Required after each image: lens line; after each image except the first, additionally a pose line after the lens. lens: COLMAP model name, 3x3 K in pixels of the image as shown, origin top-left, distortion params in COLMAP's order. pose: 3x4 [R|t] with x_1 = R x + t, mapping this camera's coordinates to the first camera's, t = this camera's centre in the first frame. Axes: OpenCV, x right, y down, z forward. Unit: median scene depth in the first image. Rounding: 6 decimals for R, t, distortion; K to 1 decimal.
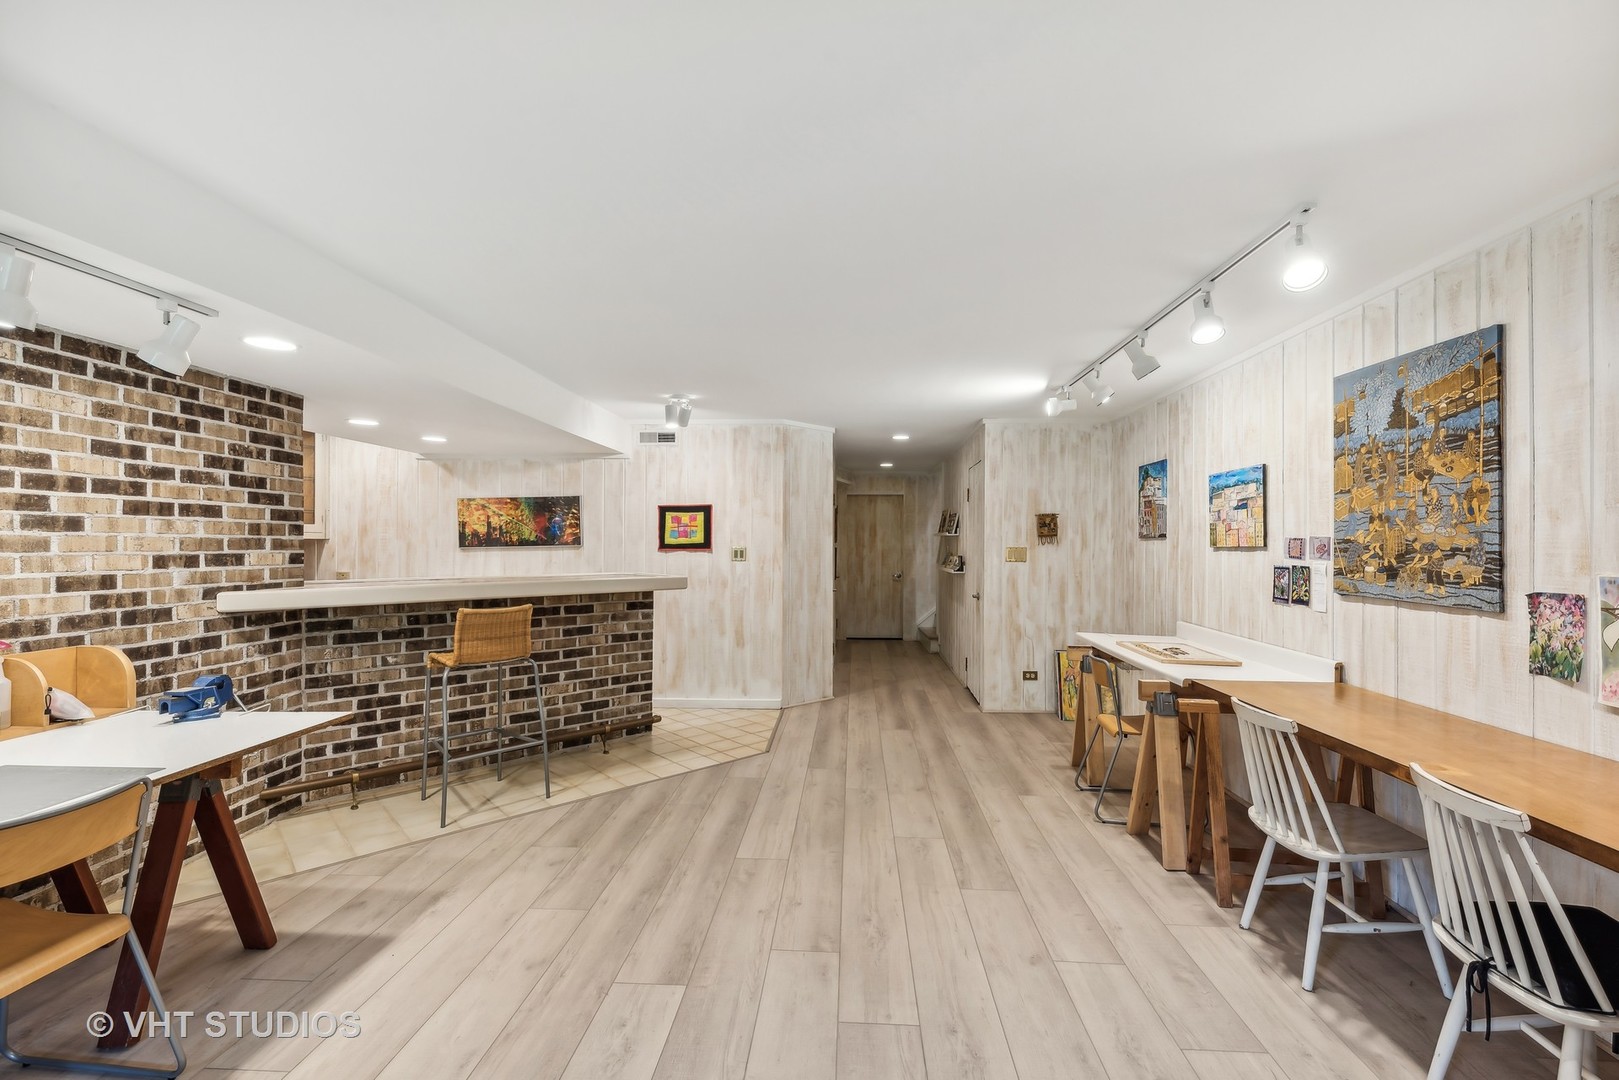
lens RADIAL K [[716.0, 0, 809.5], [0, 716.0, 540.0], [0, 0, 1]] dist [0.002119, 0.000180]
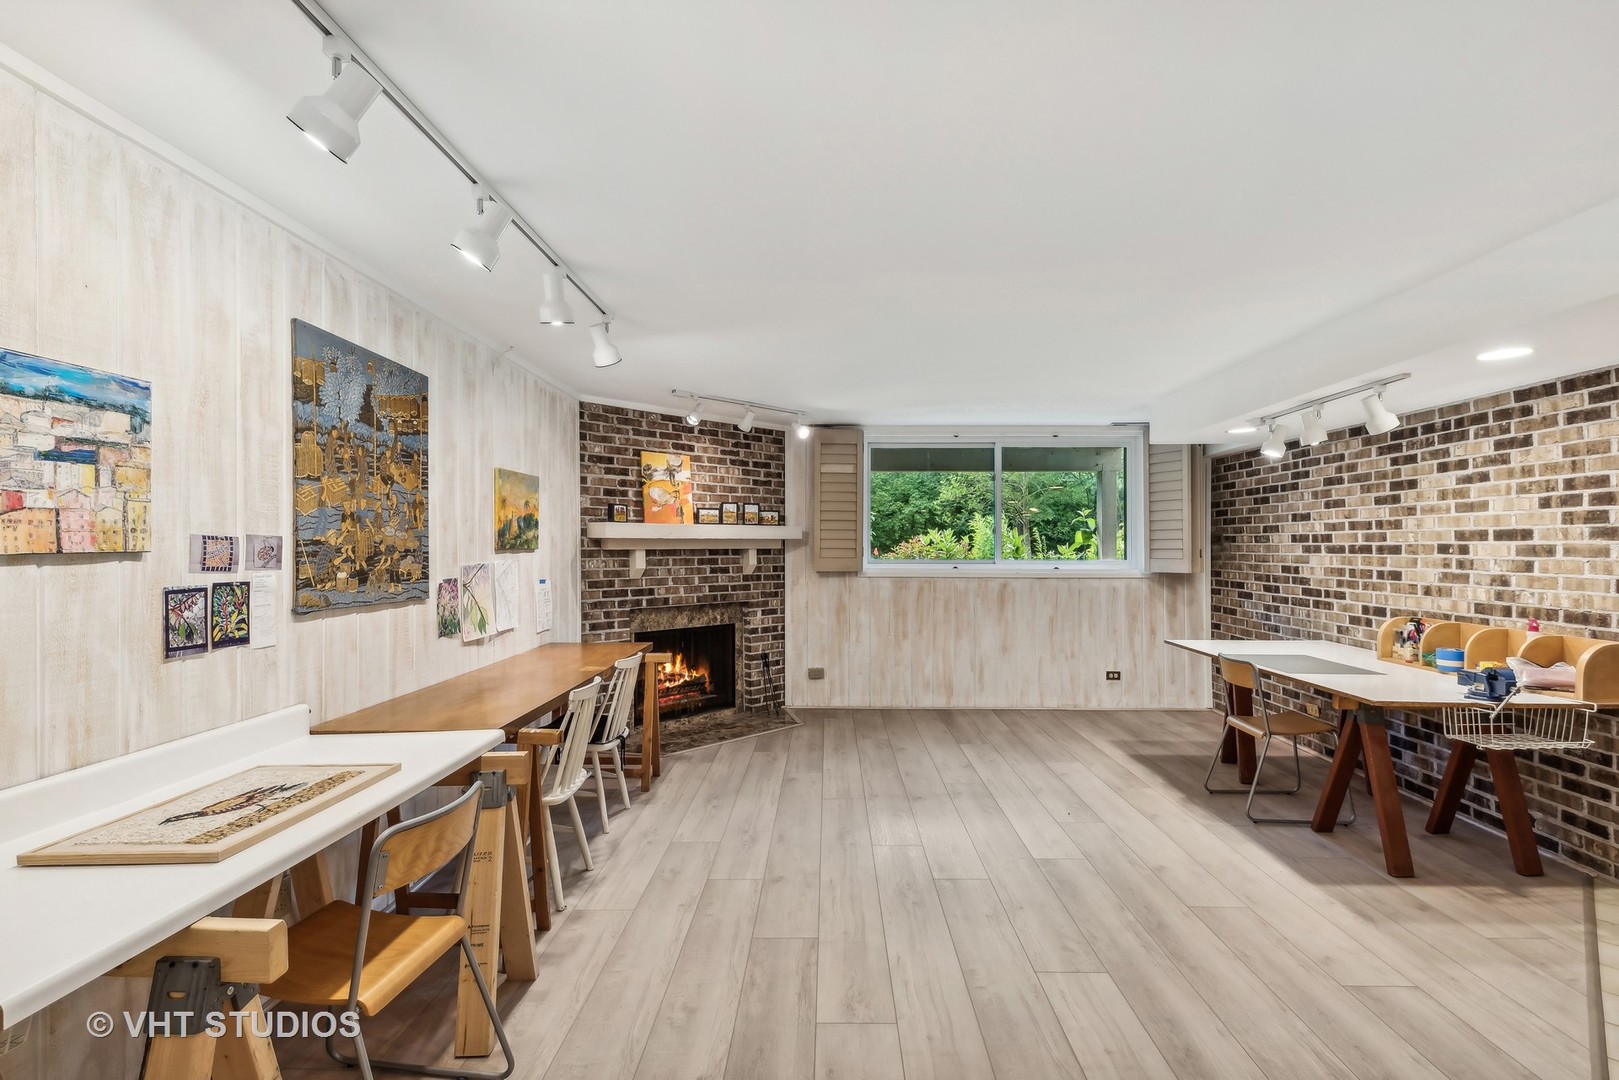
lens RADIAL K [[743.7, 0, 809.5], [0, 743.7, 540.0], [0, 0, 1]] dist [0.002292, 0.000298]
pose [[-0.999479, -0.004401, -0.031967, 0.265678], [-0.003999, 0.999912, -0.012630, 0.007765], [0.032020, -0.012496, -0.999409, 2.026050]]
